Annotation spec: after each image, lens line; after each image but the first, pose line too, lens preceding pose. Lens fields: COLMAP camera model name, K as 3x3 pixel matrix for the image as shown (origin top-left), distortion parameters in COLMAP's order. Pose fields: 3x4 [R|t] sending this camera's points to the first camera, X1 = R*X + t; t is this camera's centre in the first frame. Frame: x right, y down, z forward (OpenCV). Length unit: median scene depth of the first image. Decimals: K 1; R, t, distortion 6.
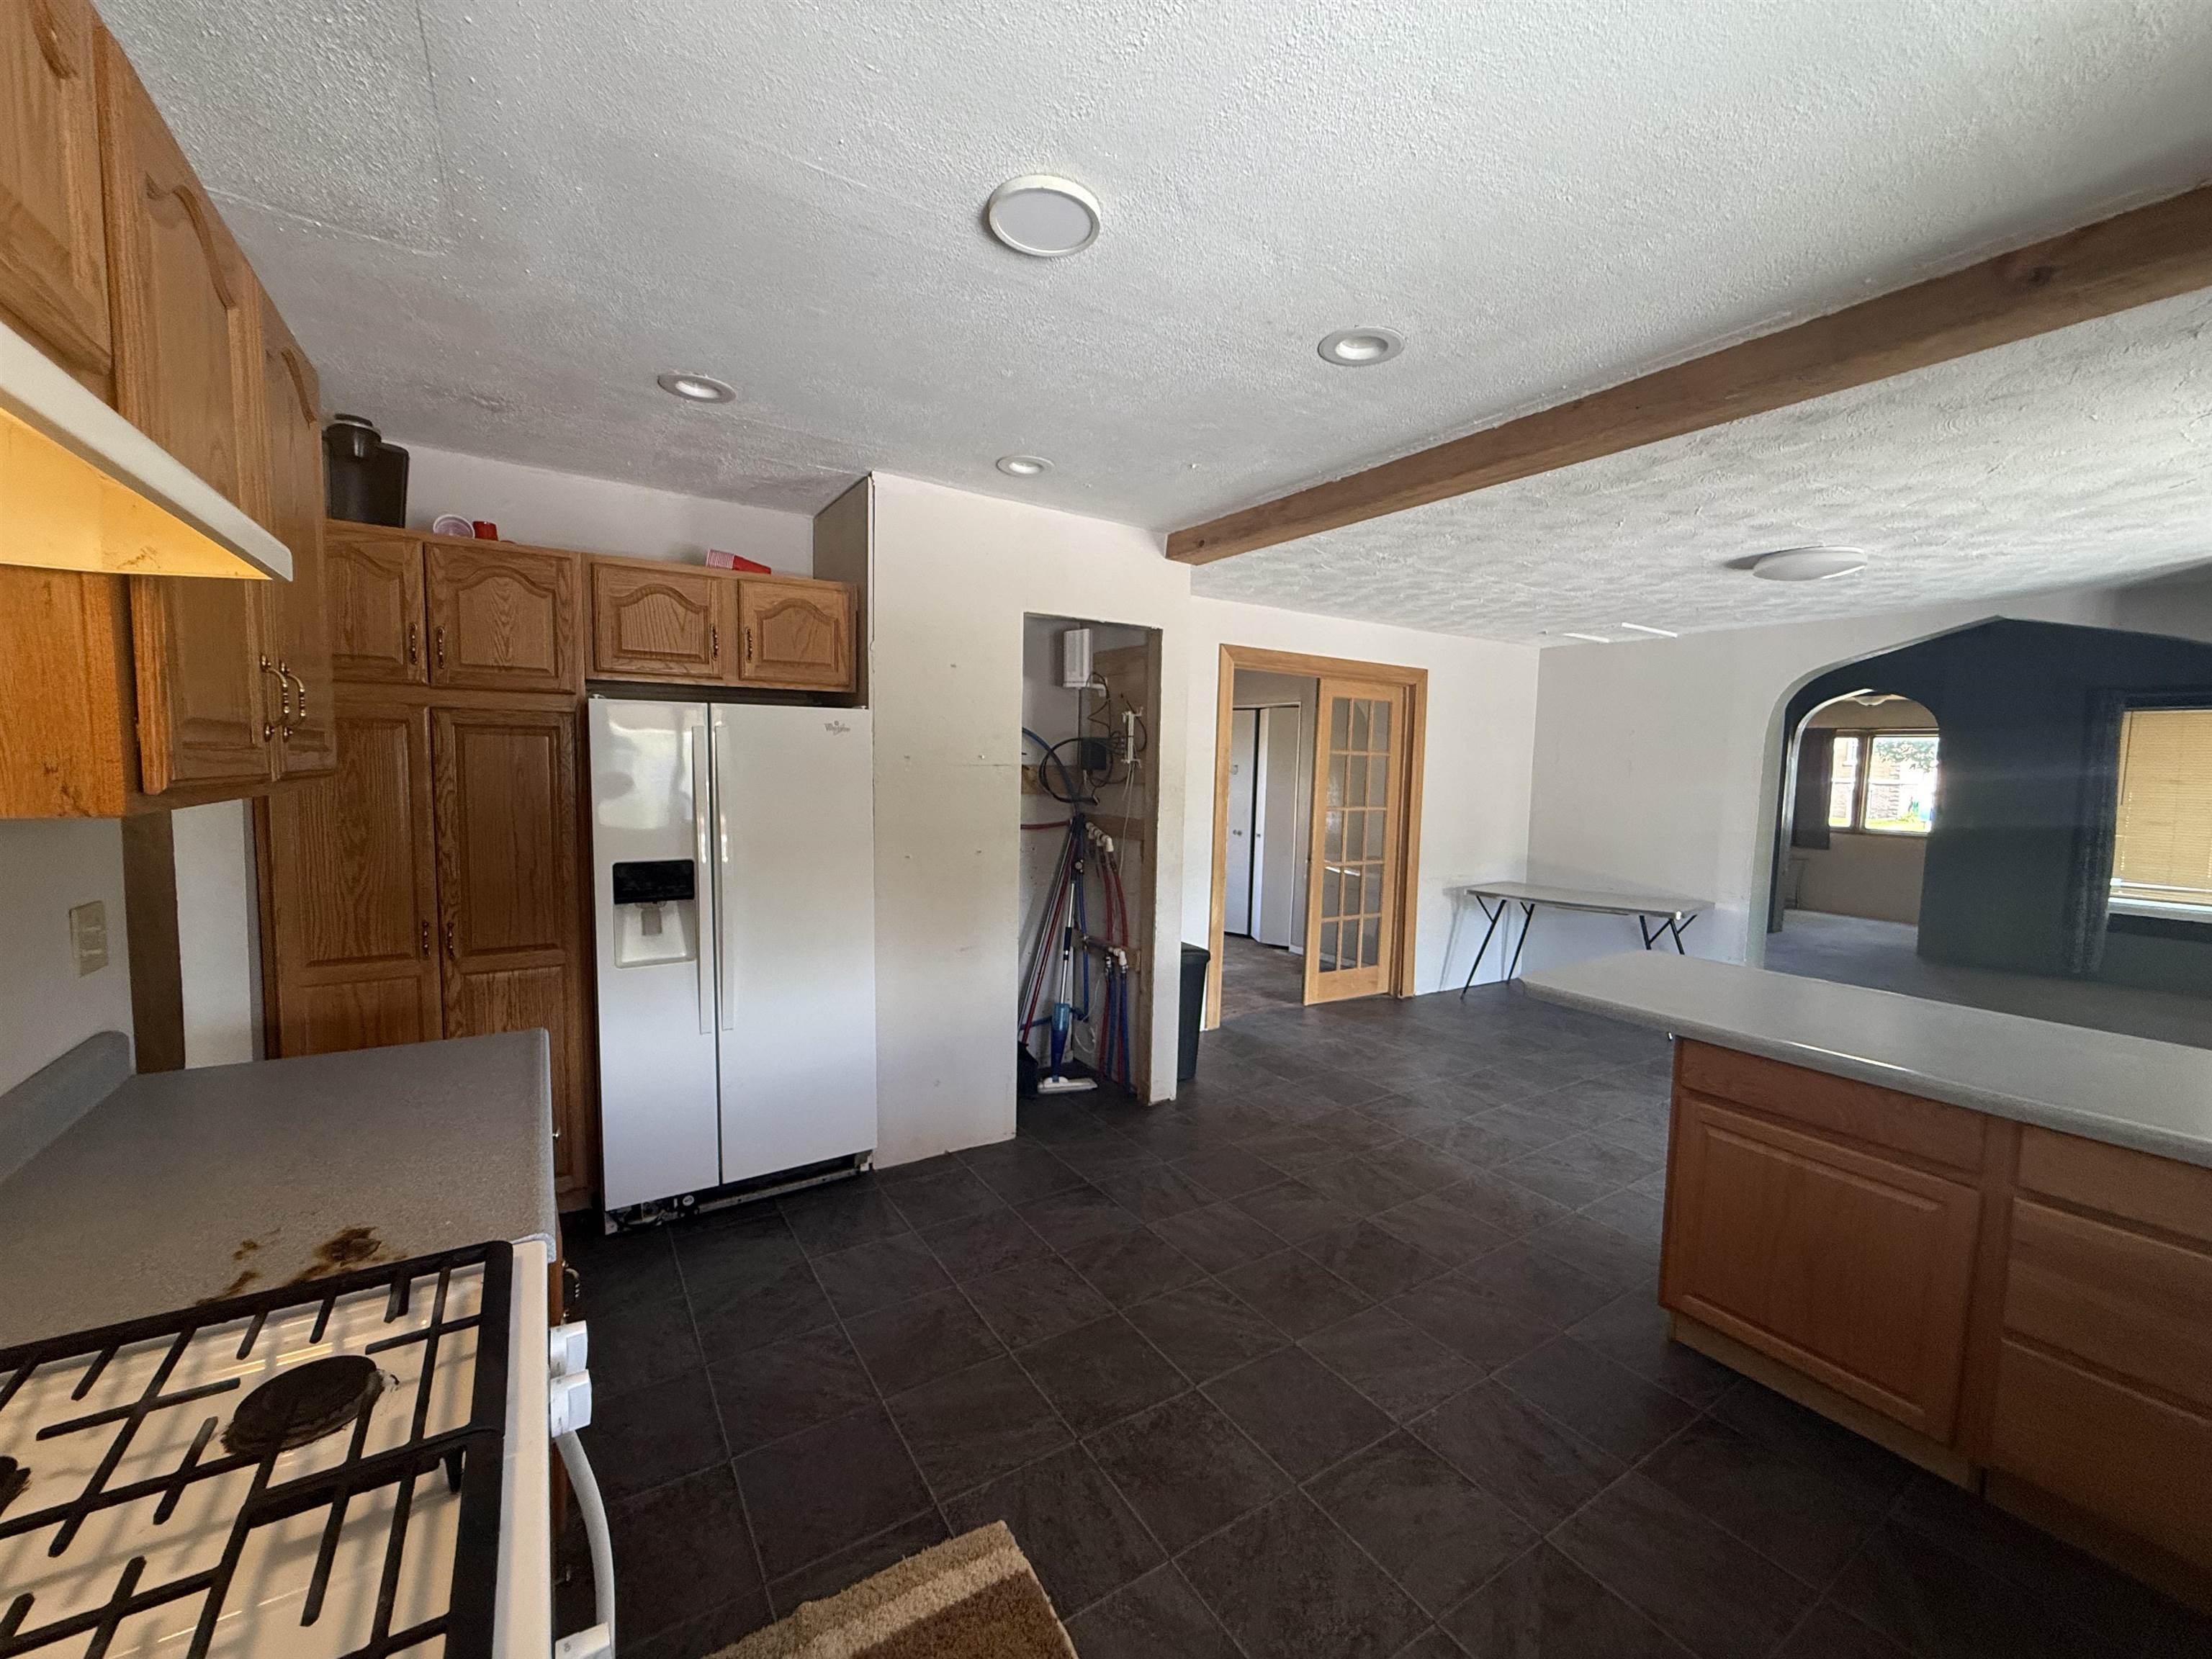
lens RADIAL K [[883.2, 0, 1113.7], [0, 883.2, 838.1], [0, 0, 1]] dist [-0.003743, 0.000174]
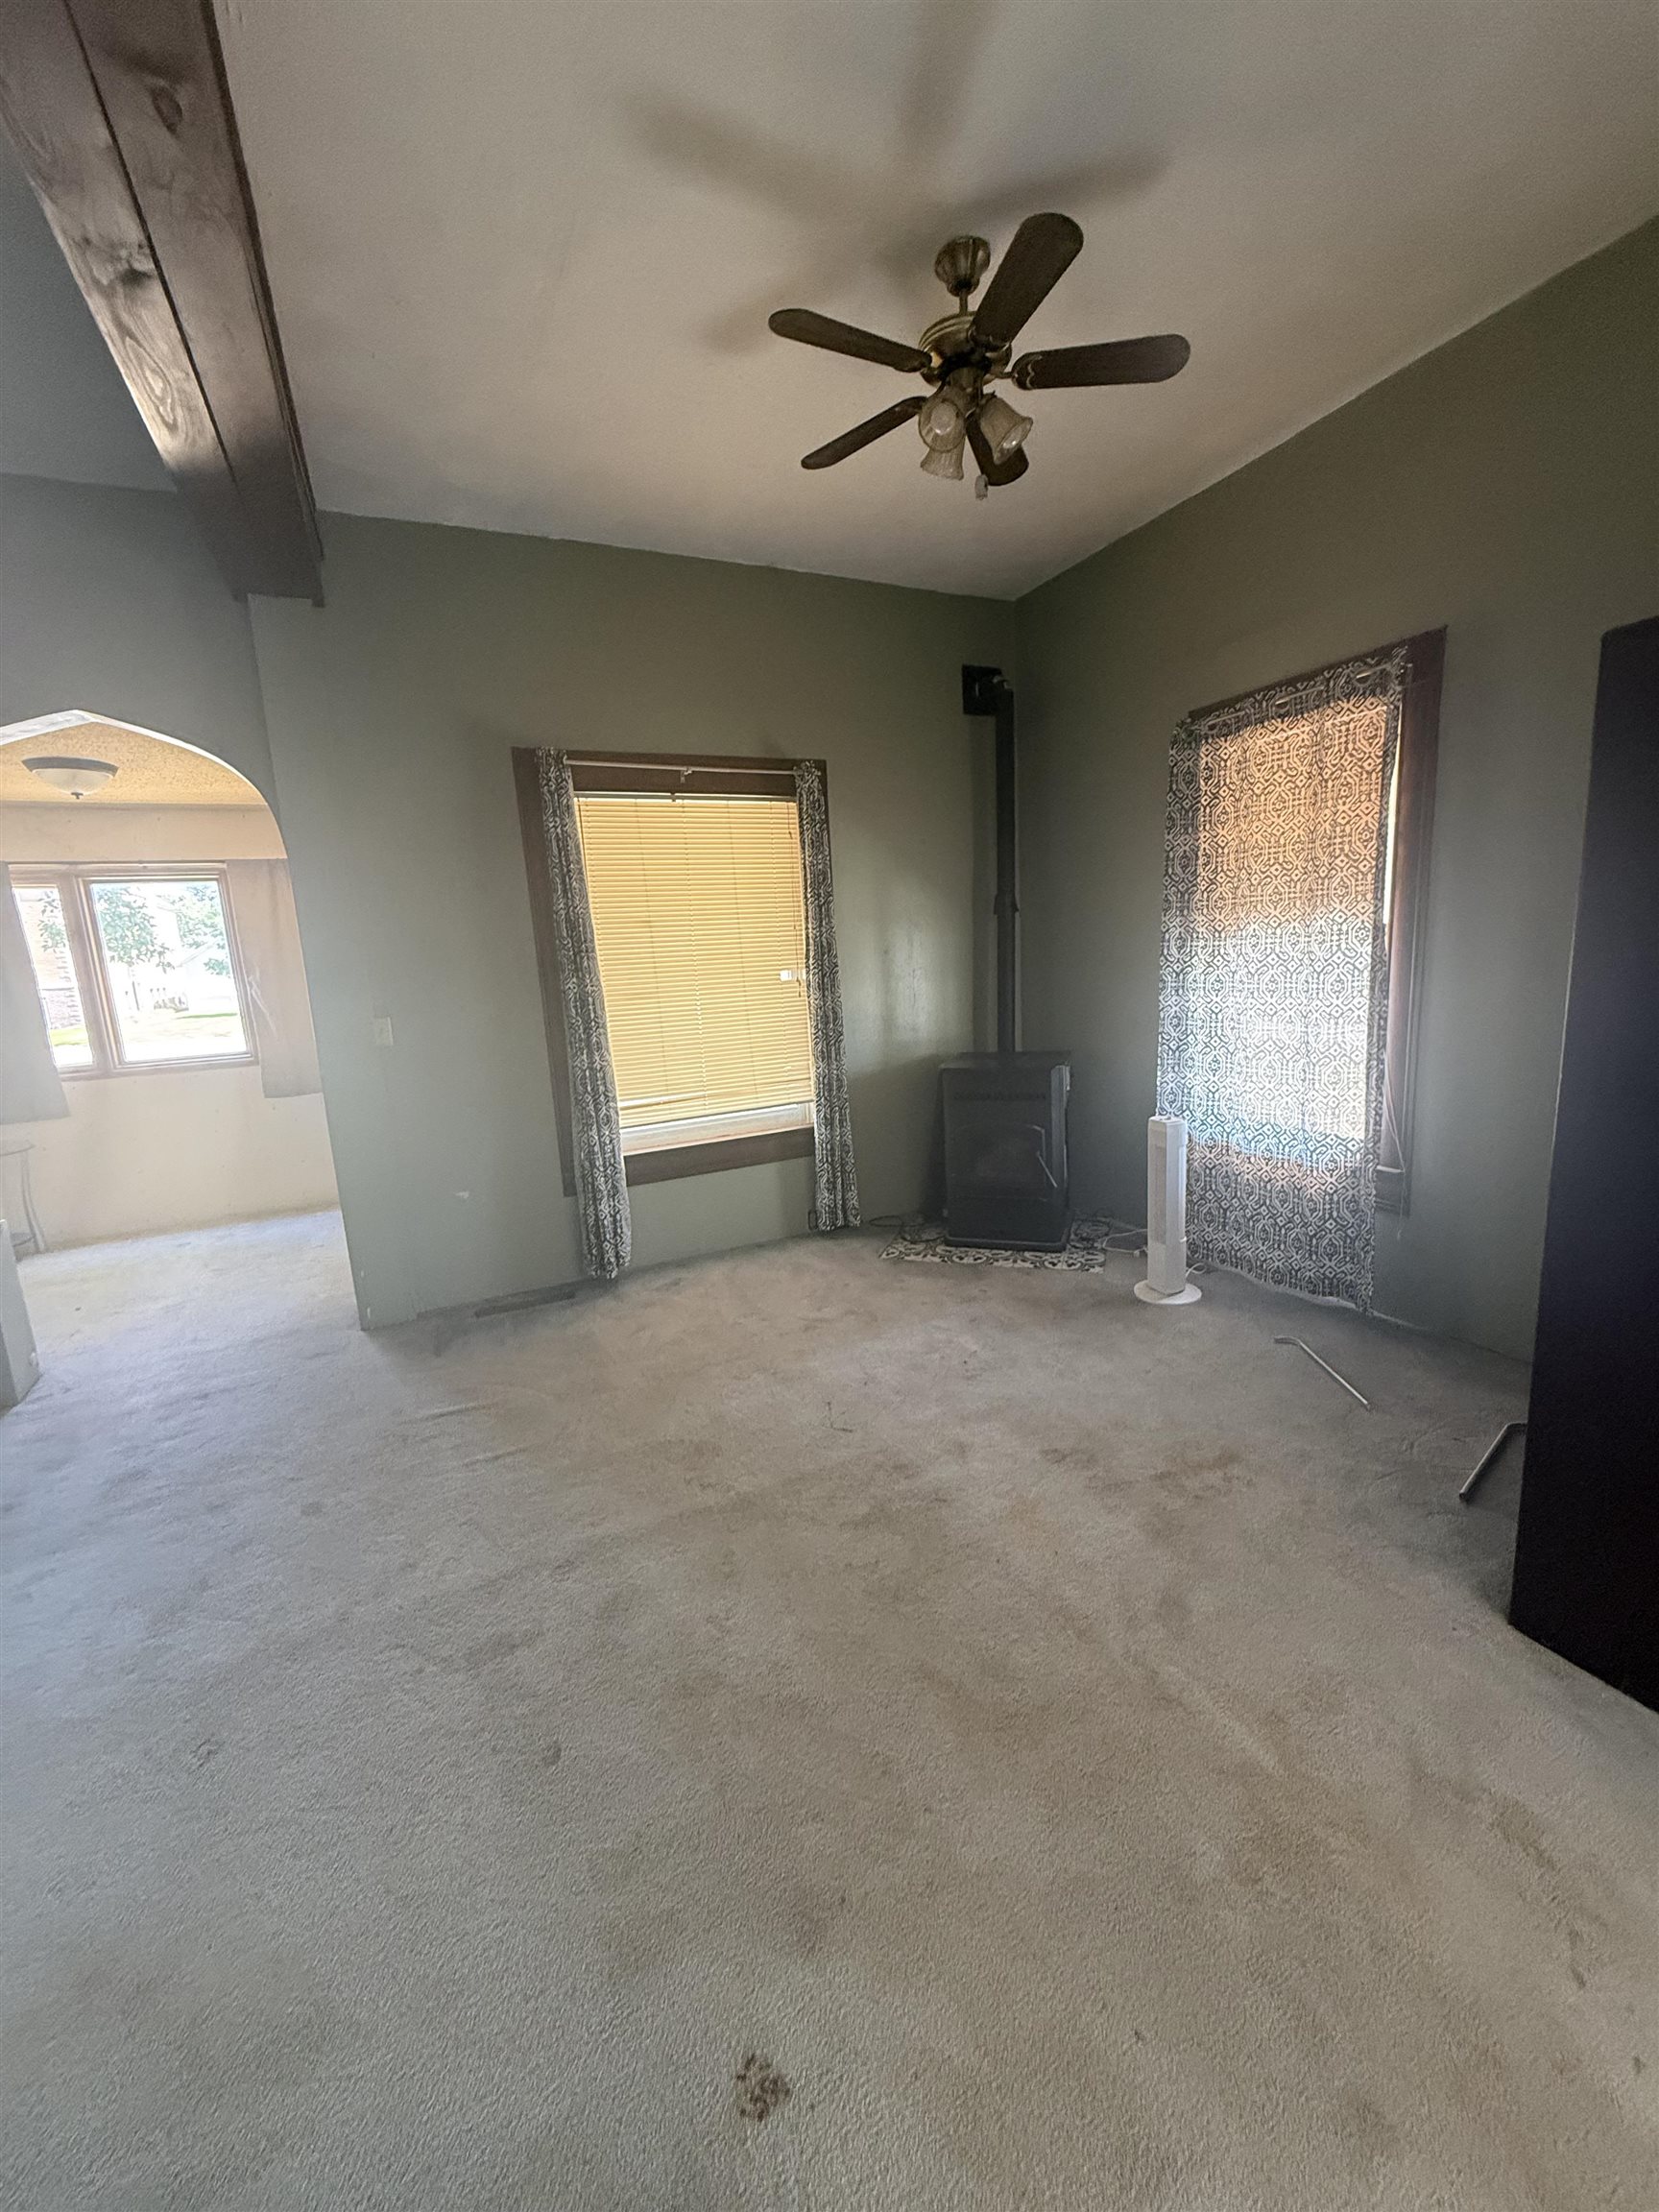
lens RADIAL K [[883.2, 0, 822.3], [0, 883.2, 1110.0], [0, 0, 1]] dist [-0.003743, 0.000174]
pose [[0.129245, -0.216189, 0.967759, 0.592963], [0.144721, 0.969608, 0.197274, -0.040569], [-0.980995, 0.114558, 0.156604, 0.772218]]
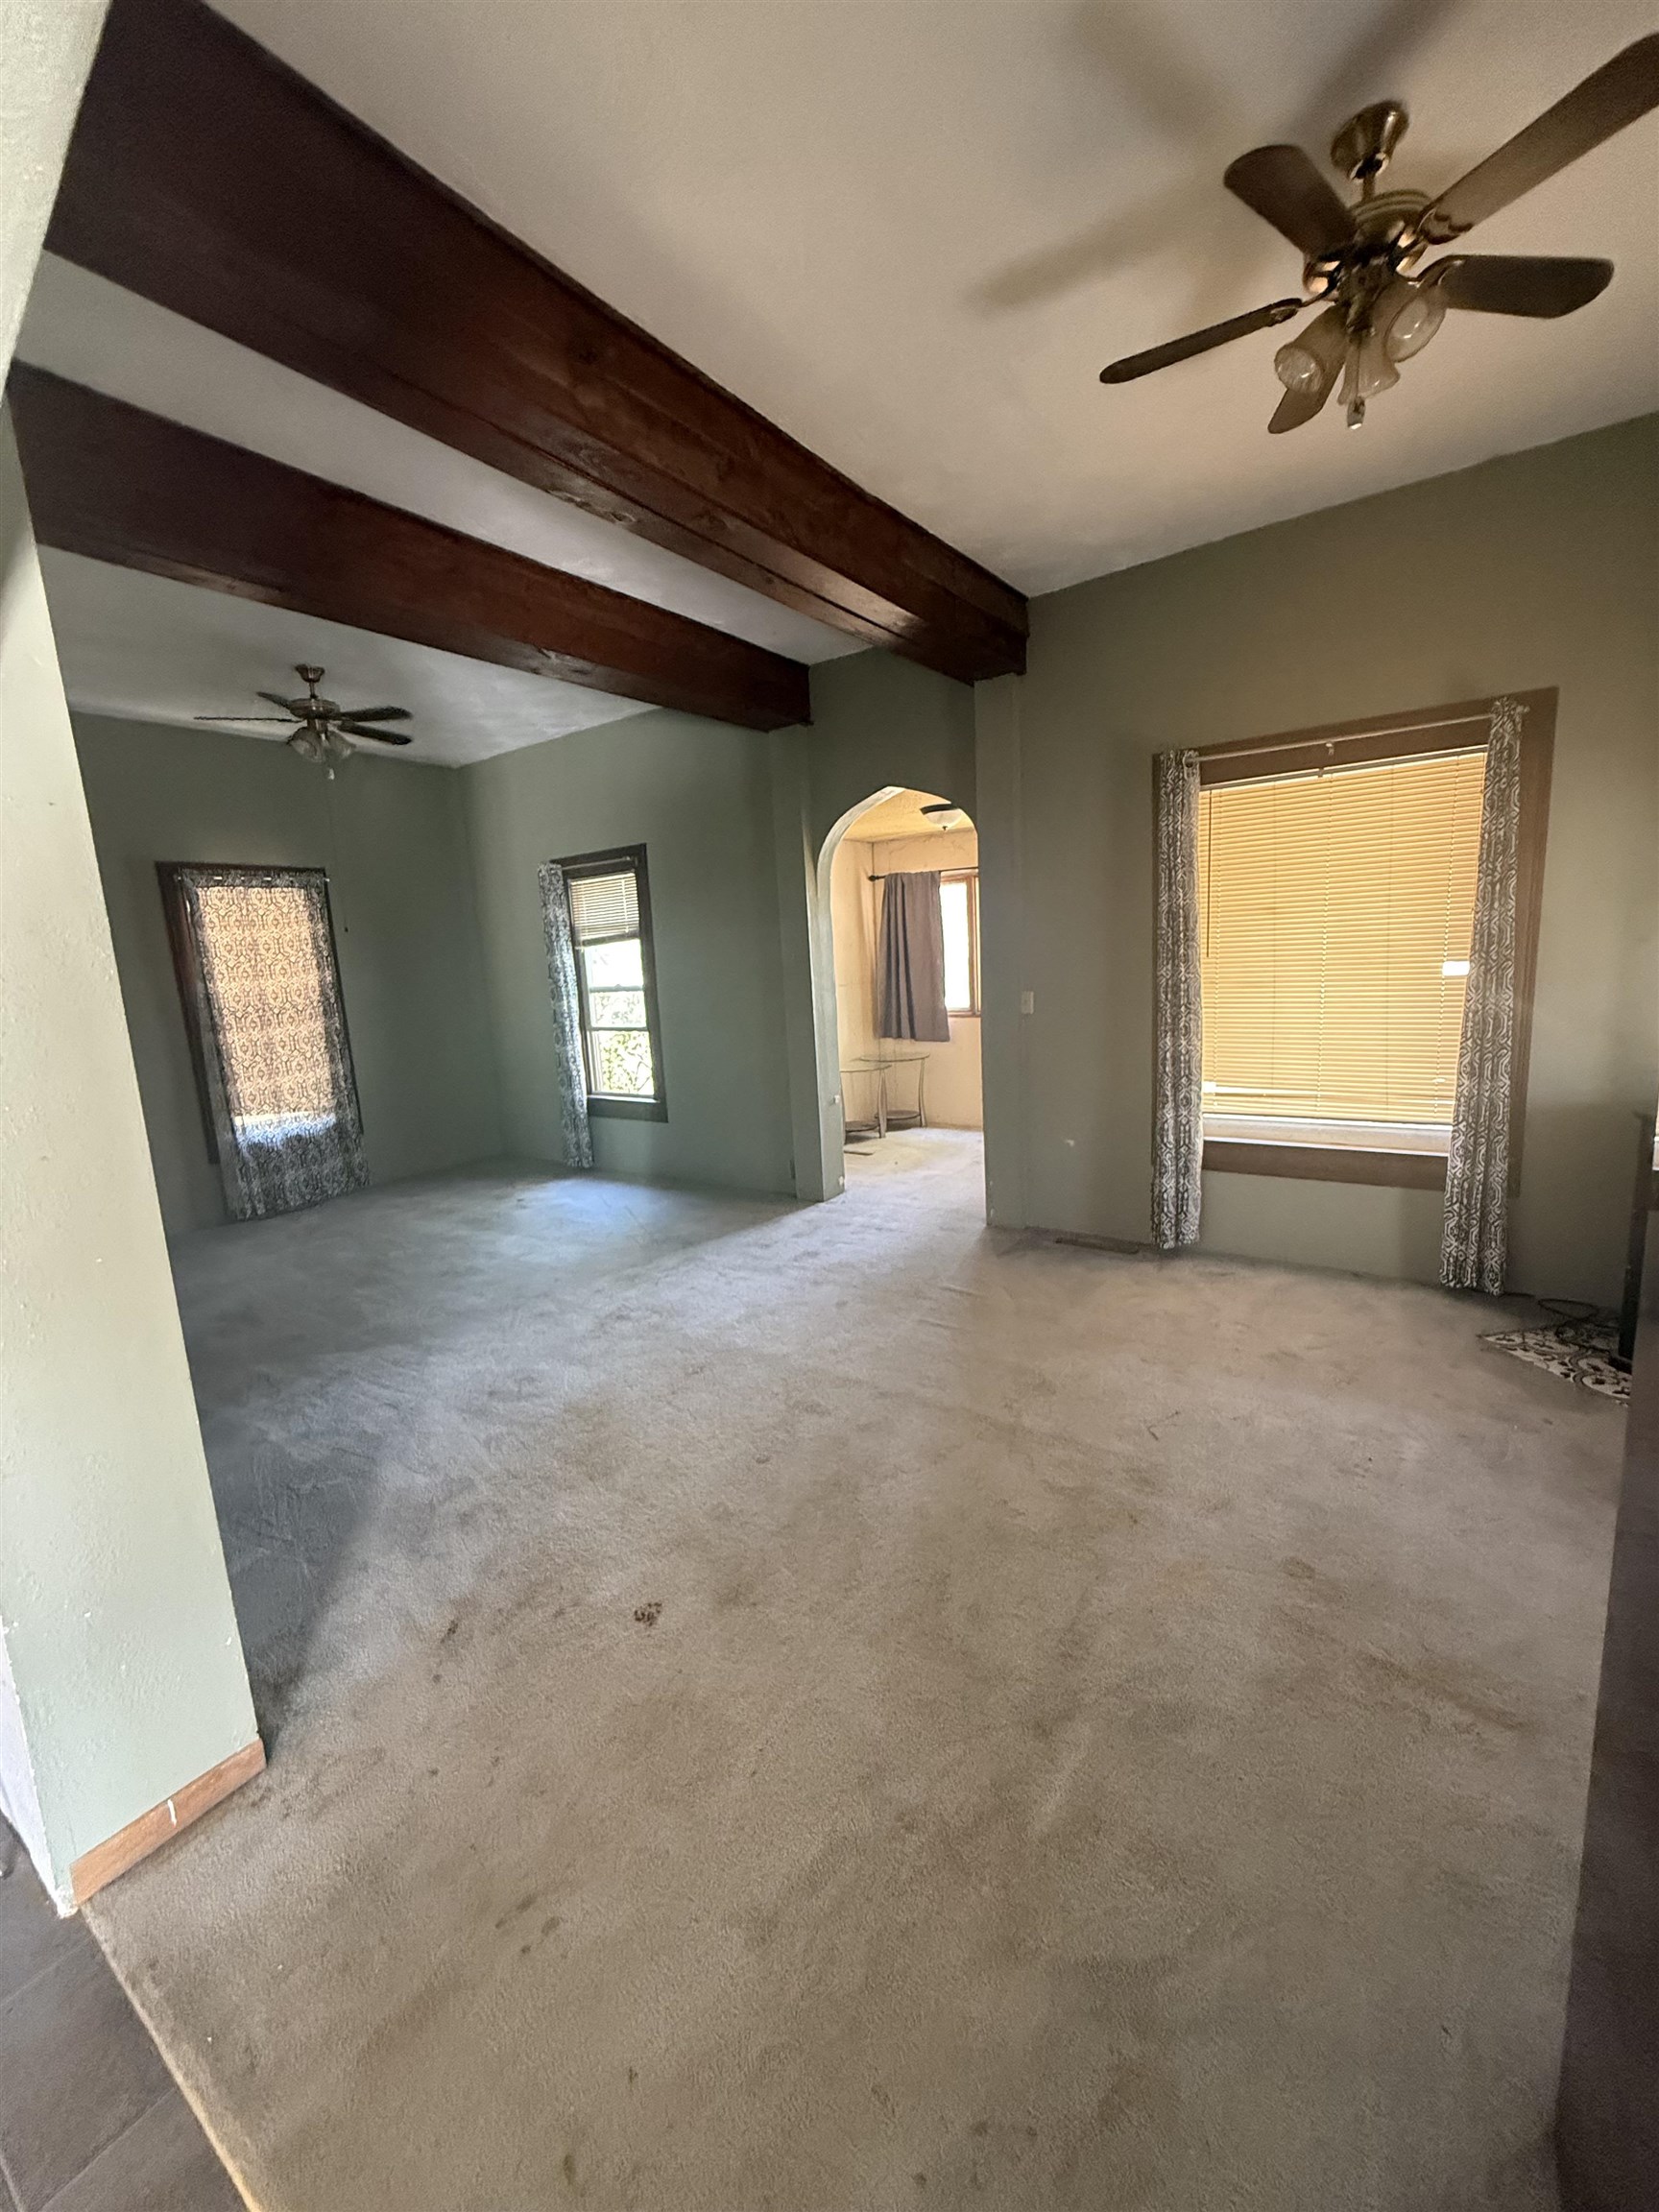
lens RADIAL K [[883.2, 0, 826.1], [0, 883.2, 1109.4], [0, 0, 1]] dist [-0.003743, 0.000174]
pose [[0.927748, -0.139061, 0.346333, 0.689609], [0.110495, 0.988731, 0.101008, -0.024331], [-0.356476, -0.055442, 0.932658, 0.534271]]
